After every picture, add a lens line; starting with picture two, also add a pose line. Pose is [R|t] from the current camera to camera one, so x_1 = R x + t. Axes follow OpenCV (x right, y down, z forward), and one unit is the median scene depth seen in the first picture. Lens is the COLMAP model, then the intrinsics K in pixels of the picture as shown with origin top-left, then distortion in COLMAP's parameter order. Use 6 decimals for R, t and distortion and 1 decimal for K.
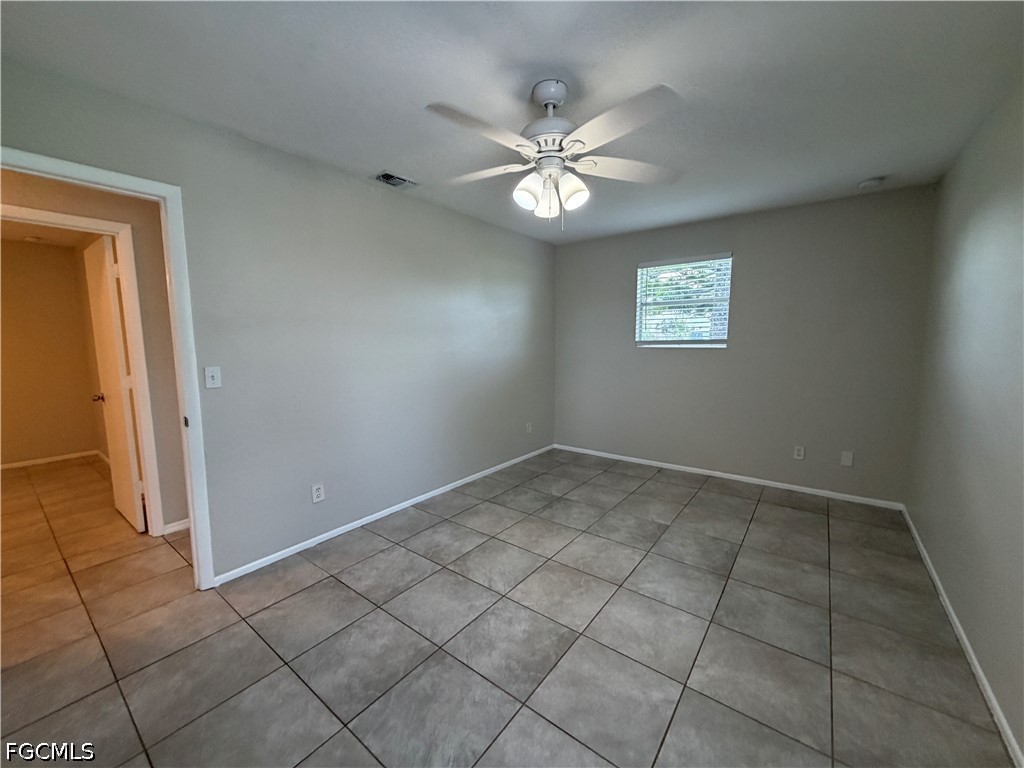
lens RADIAL K [[409.4, 0, 508.2], [0, 409.4, 380.4], [0, 0, 1]] dist [0.002874, 0.000206]
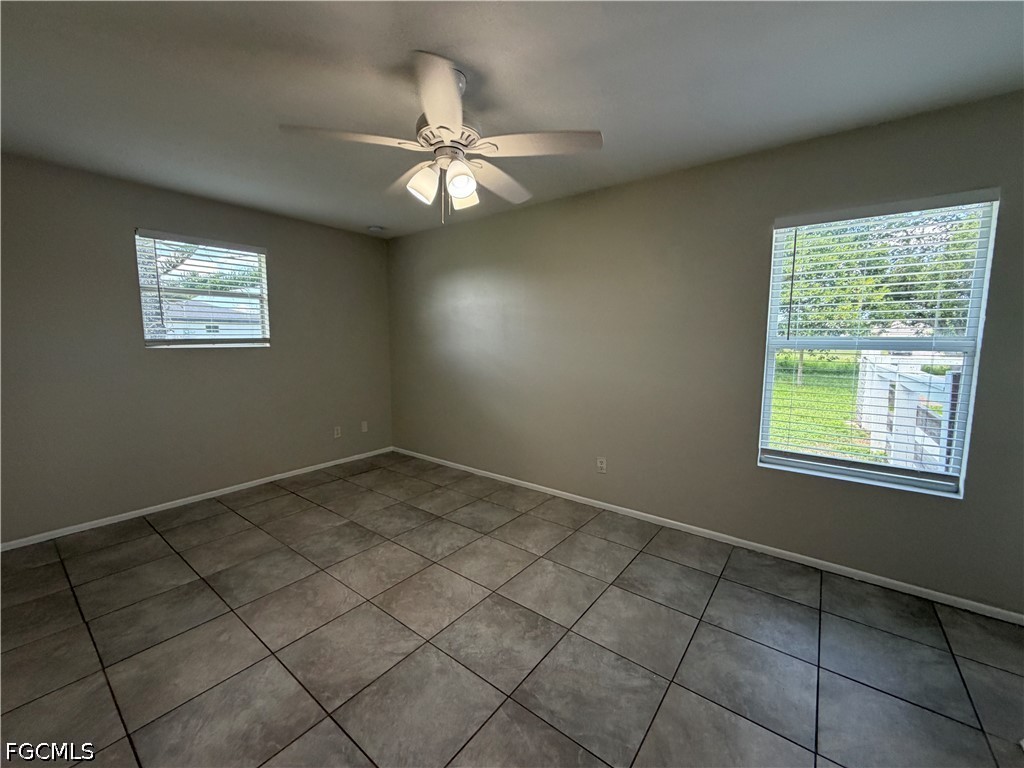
lens RADIAL K [[409.4, 0, 505.7], [0, 409.4, 384.9], [0, 0, 1]] dist [0.002874, 0.000206]
pose [[0.003286, -0.101960, 0.994783, -0.663299], [0.098481, 0.989986, 0.101143, -0.050743], [-0.995133, 0.097635, 0.013294, 0.655926]]
